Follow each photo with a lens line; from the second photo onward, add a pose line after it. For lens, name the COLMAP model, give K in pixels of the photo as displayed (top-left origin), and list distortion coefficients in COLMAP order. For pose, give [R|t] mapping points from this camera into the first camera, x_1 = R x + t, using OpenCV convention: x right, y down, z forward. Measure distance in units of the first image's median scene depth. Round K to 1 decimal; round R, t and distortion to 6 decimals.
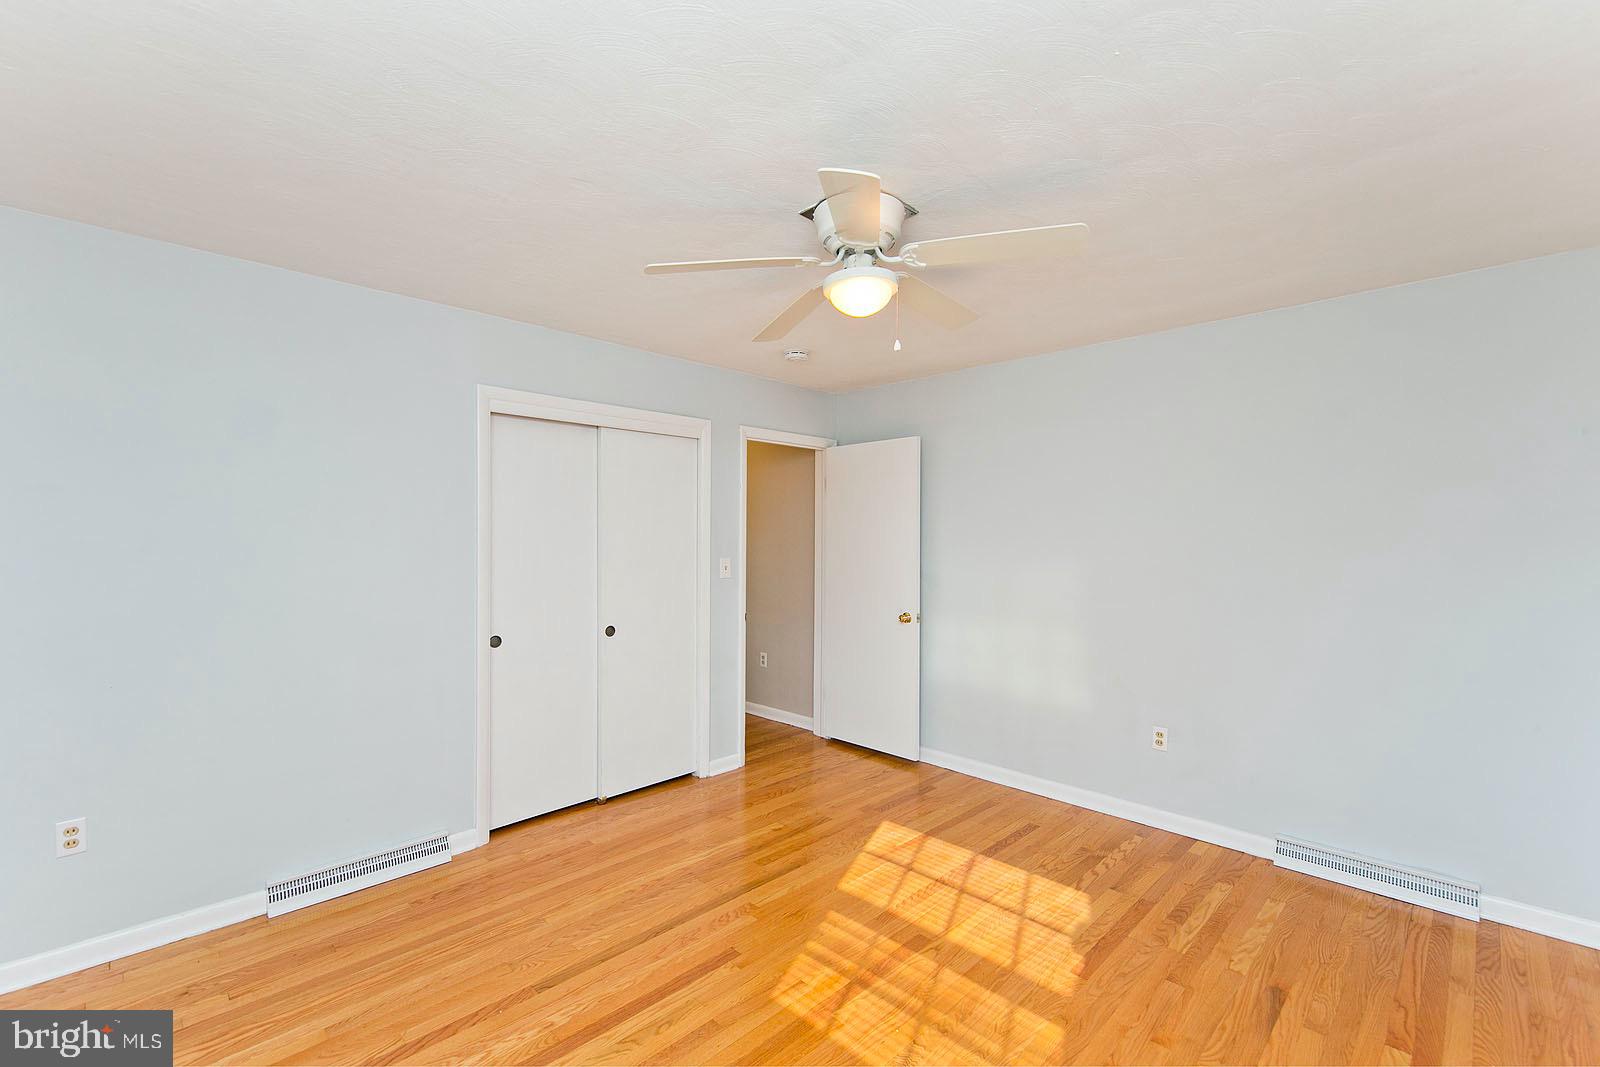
lens RADIAL K [[691.1, 0, 795.1], [0, 691.1, 543.1], [0, 0, 1]] dist [0.015817, -0.003173]
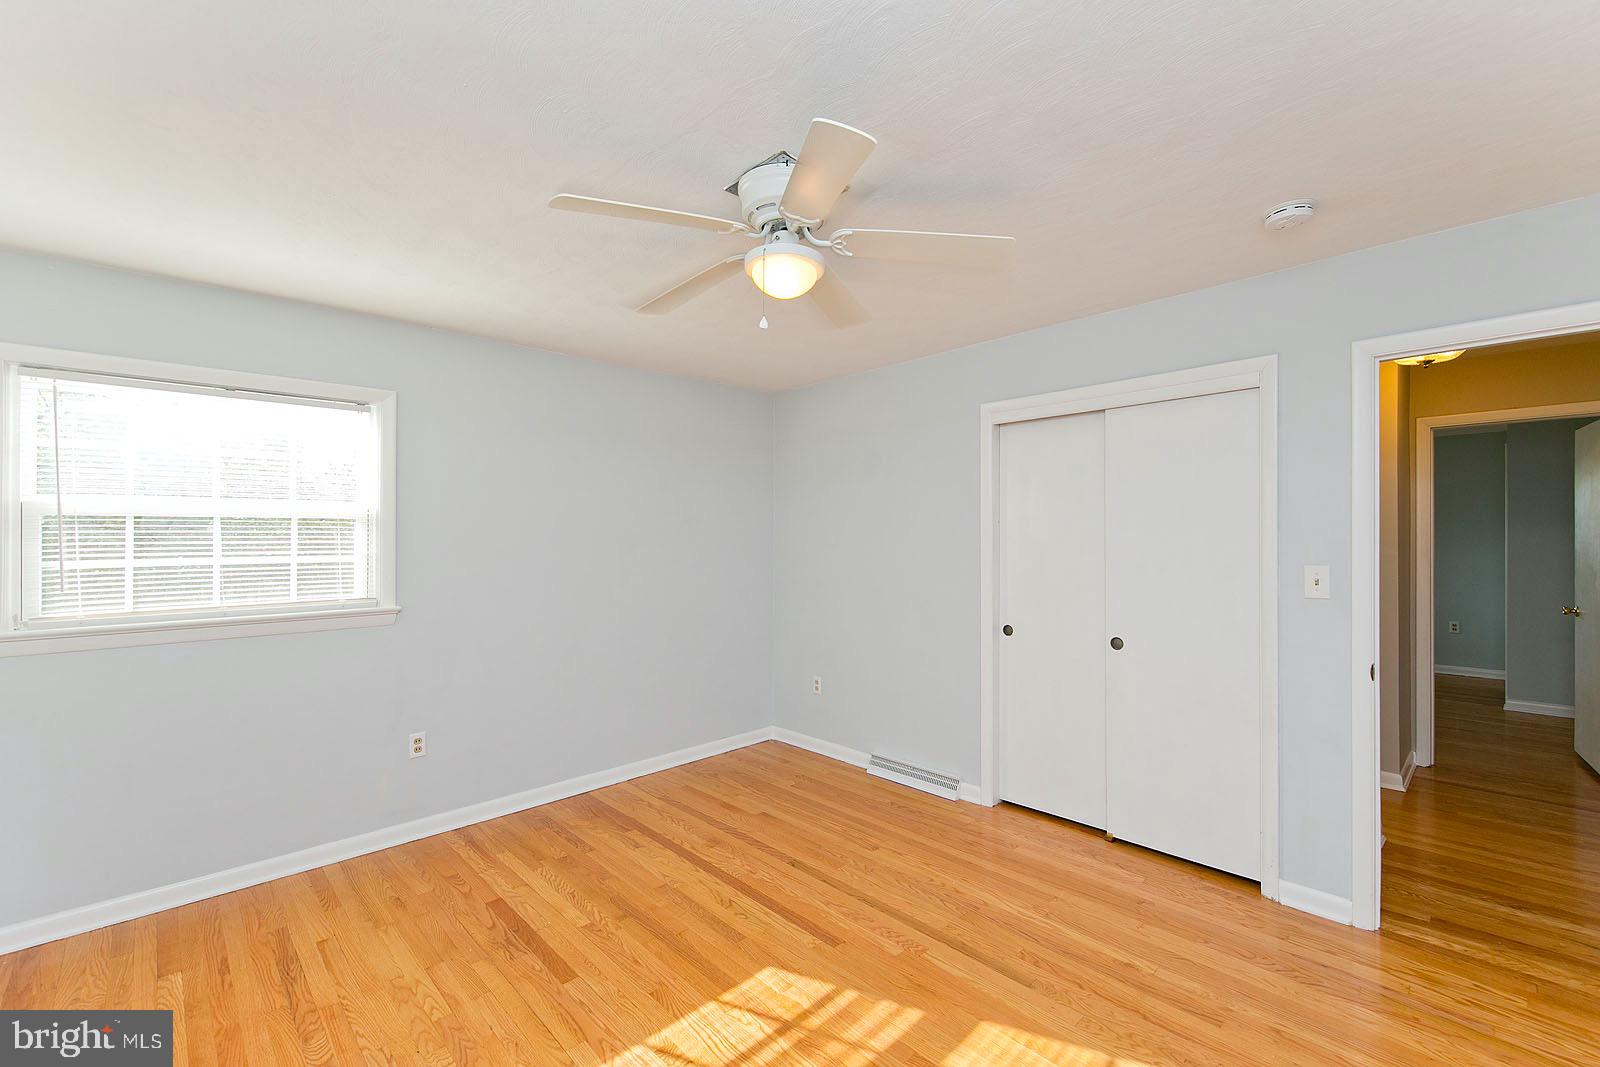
lens RADIAL K [[691.1, 0, 799.3], [0, 691.1, 528.4], [0, 0, 1]] dist [0.015817, -0.003173]
pose [[-0.041944, -0.016626, -0.998982, 0.783822], [0.000179, 0.999861, -0.016648, -0.001959], [0.999120, -0.000877, -0.041936, 0.822227]]
